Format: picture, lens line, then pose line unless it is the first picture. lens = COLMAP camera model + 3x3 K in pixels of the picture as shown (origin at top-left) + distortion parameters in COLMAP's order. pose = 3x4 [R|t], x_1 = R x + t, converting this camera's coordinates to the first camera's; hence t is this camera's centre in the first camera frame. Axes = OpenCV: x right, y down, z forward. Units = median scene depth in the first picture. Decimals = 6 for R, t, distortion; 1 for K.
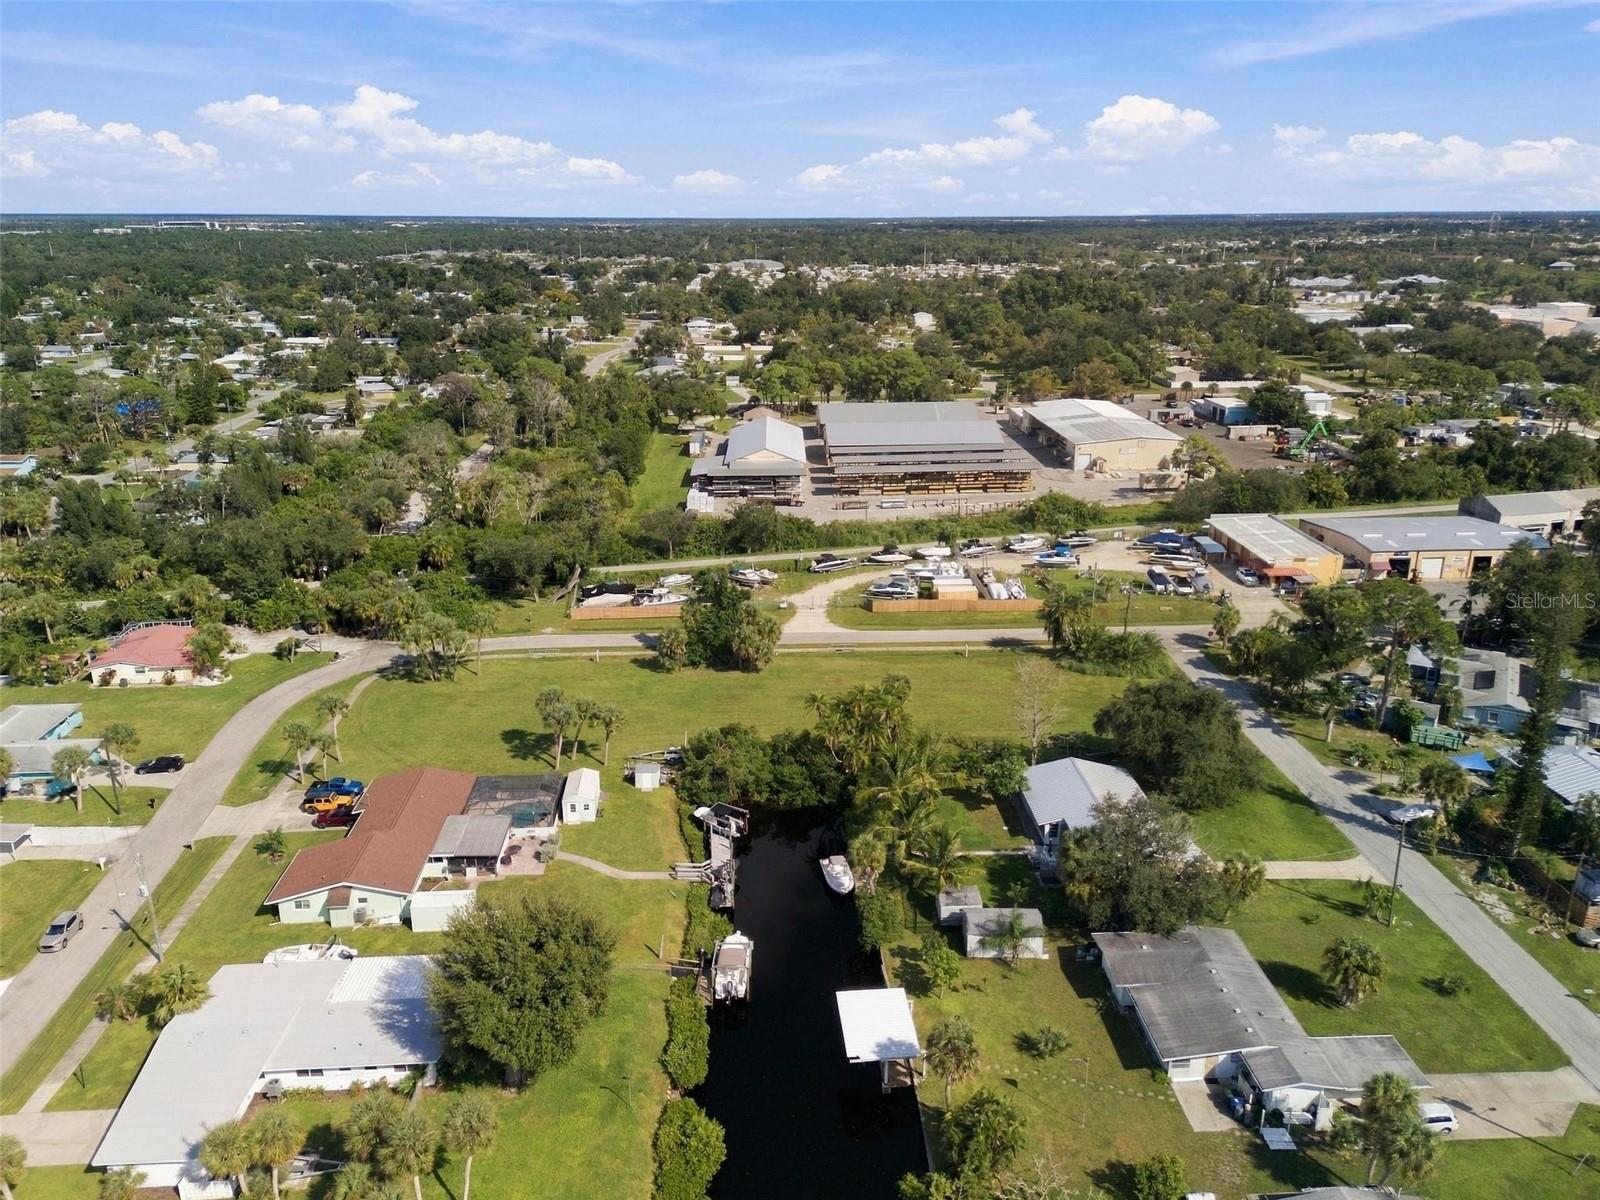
lens RADIAL K [[1169.2, 0, 800.0], [0, 1169.2, 600.0], [0, 0, 1]] dist [0.049650, -0.001618]
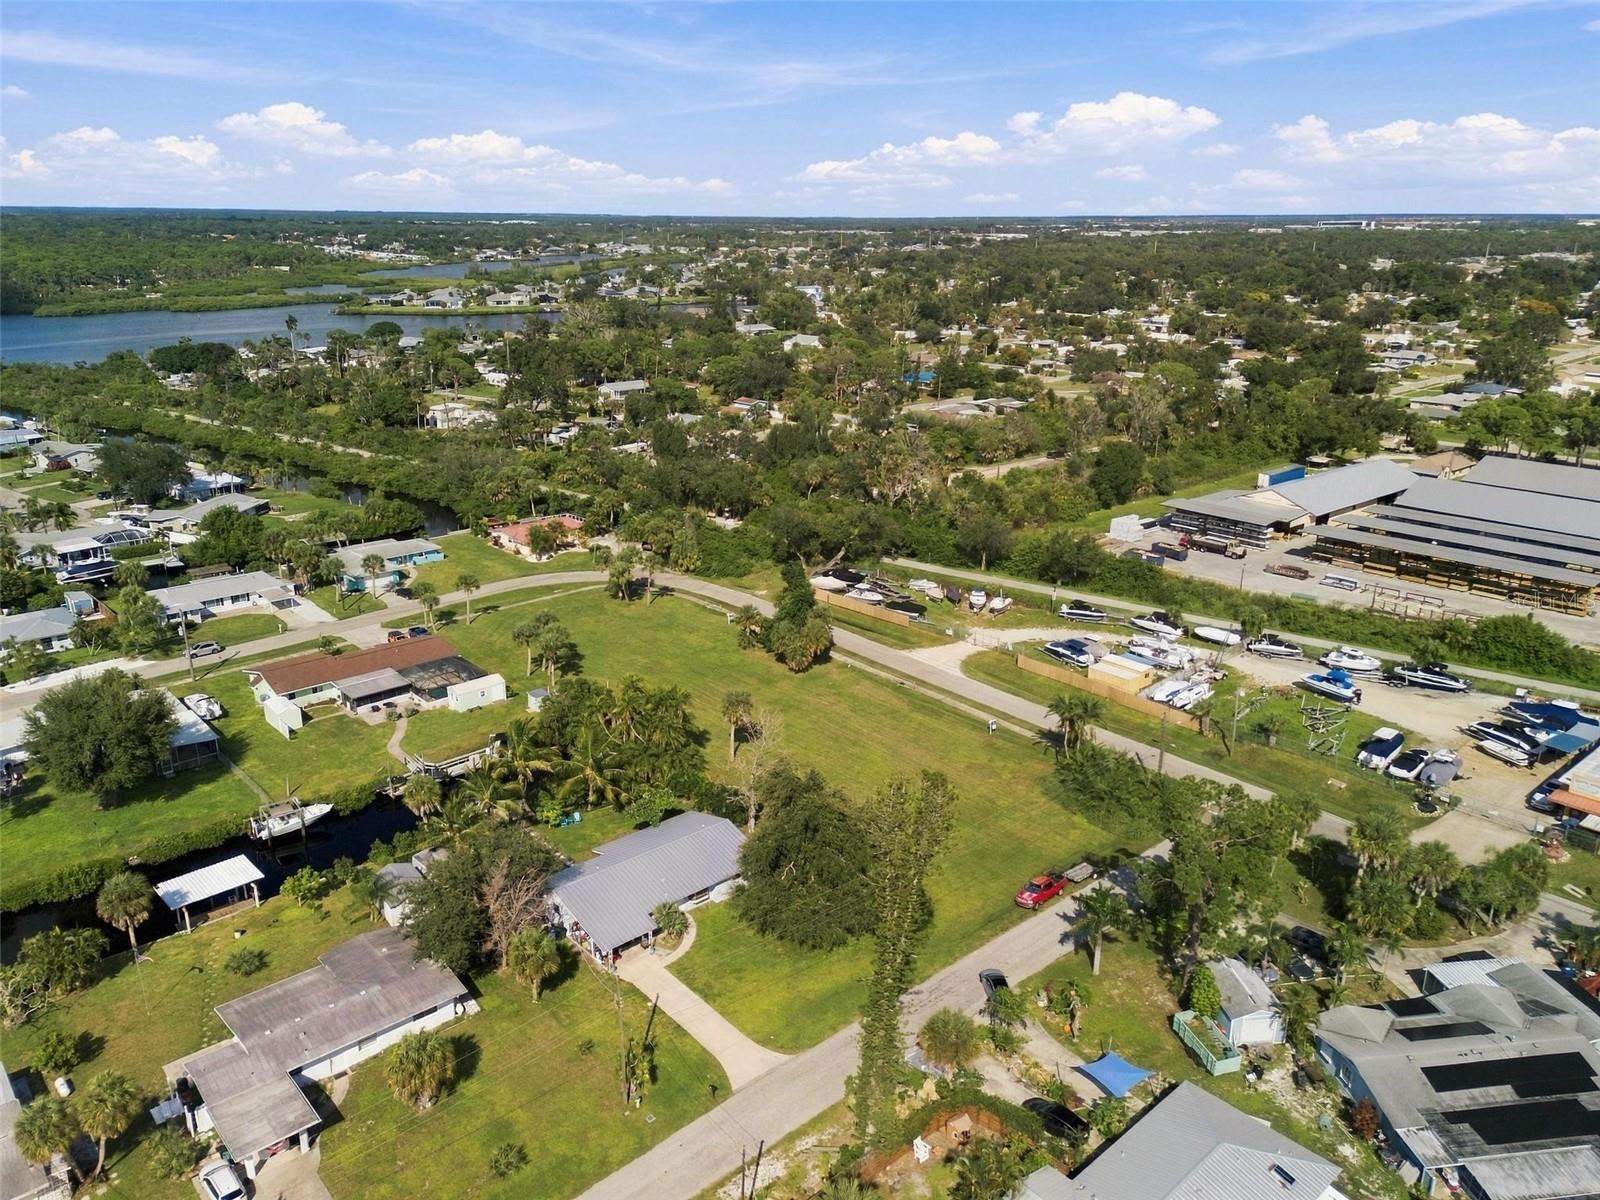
lens RADIAL K [[1130.0, 0, 829.9], [0, 1130.0, 654.7], [0, 0, 1]] dist [0.002396, 0.223341]
pose [[0.648995, 0.289336, -0.703626, 0.761567], [-0.247634, 0.954833, 0.164227, -0.138820], [0.719362, 0.067659, 0.691332, 0.381046]]
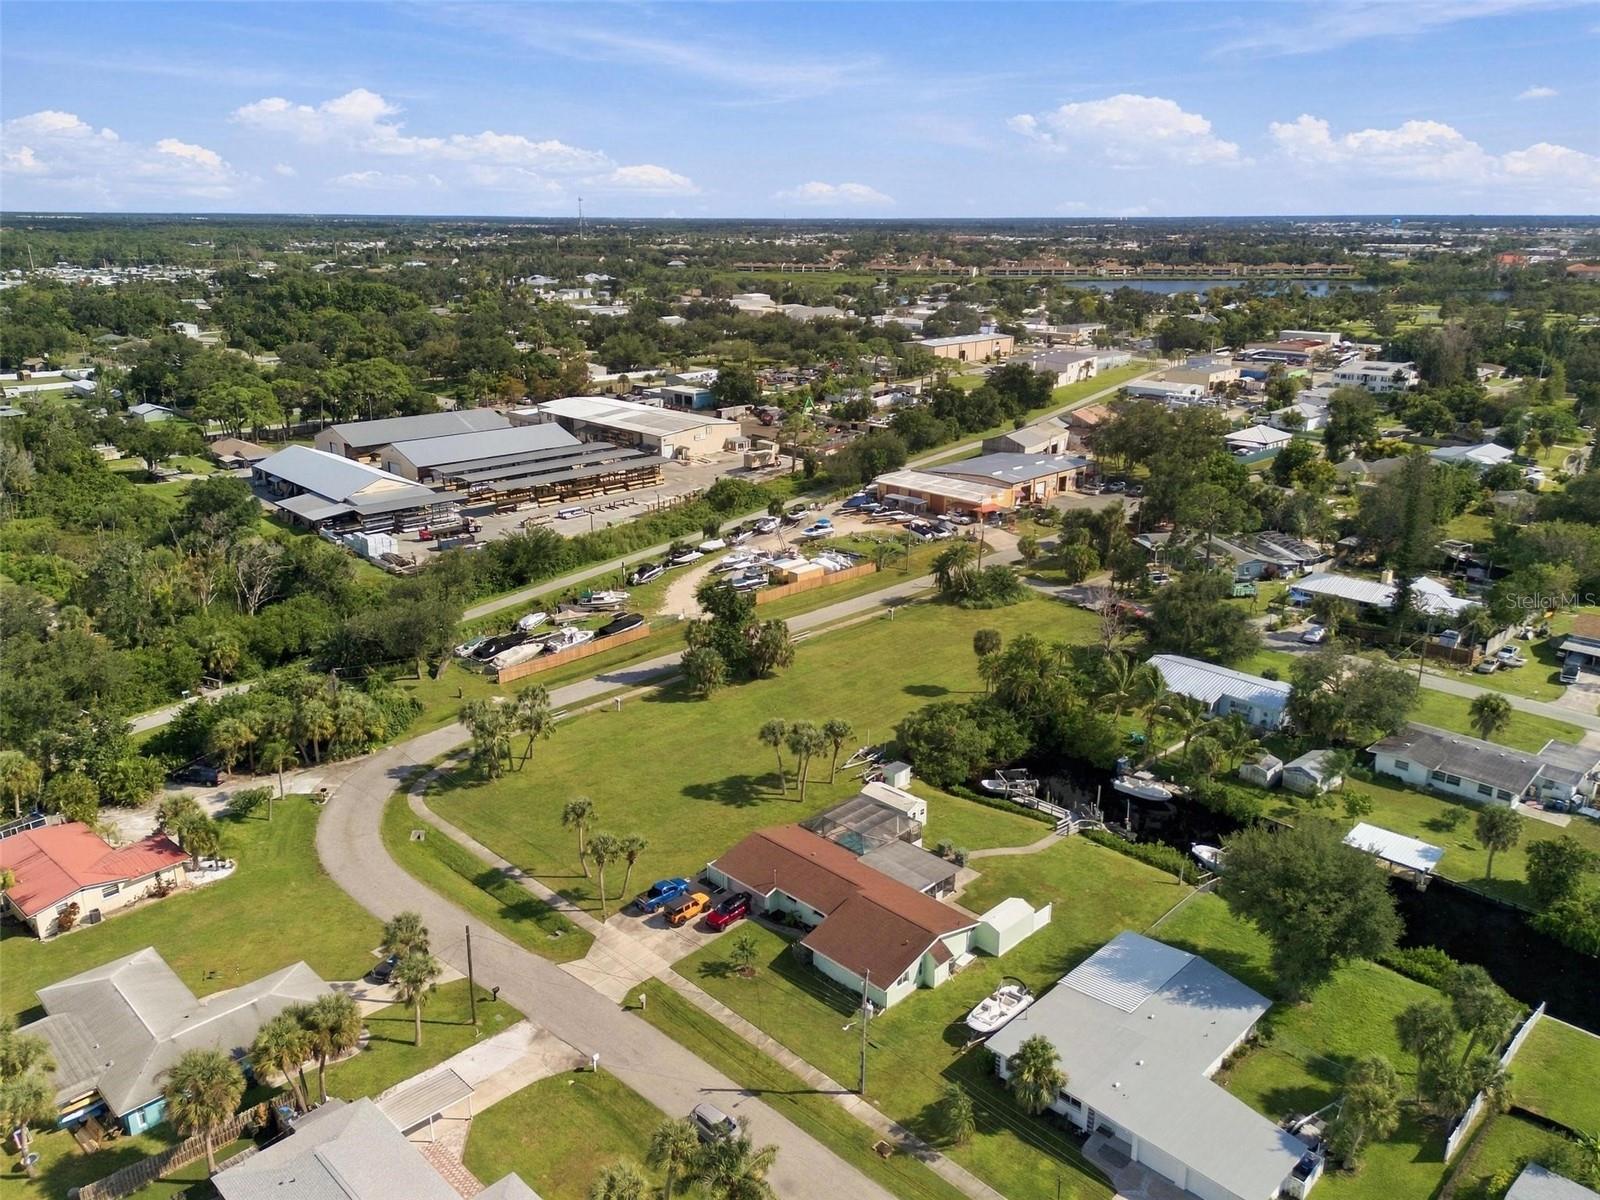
lens RADIAL K [[1176.5, 0, 794.9], [0, 1176.5, 568.9], [0, 0, 1]] dist [0.047898, -0.002014]
pose [[0.745785, -0.184743, 0.640058, -0.734160], [0.201539, 0.978326, 0.047550, -0.081178], [-0.634970, 0.093535, 0.766854, 0.234389]]
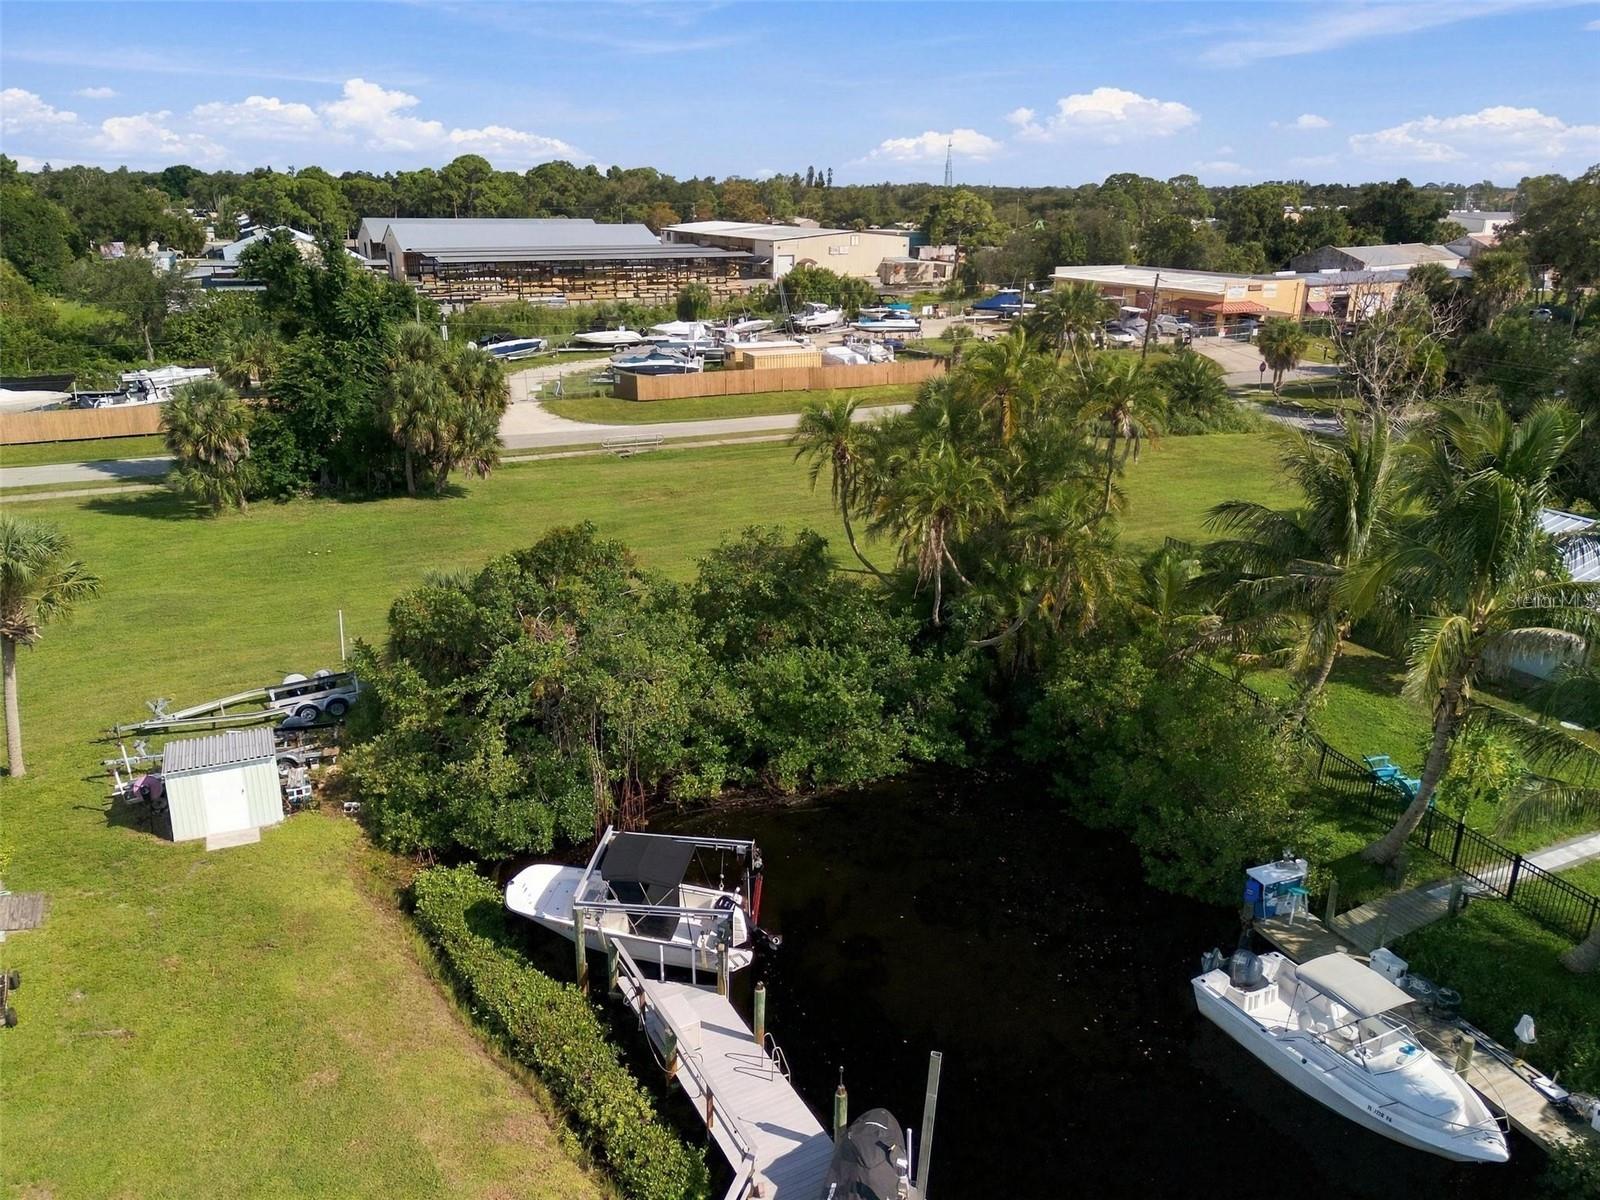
lens RADIAL K [[1192.0, 0, 800.0], [0, 1192.0, 600.0], [0, 0, 1]] dist [0.002253, -0.001335]
pose [[0.914473, -0.123386, 0.385376, -0.100586], [0.116999, 0.992323, 0.040080, 0.105355], [-0.387363, 0.008436, 0.921889, 0.658569]]
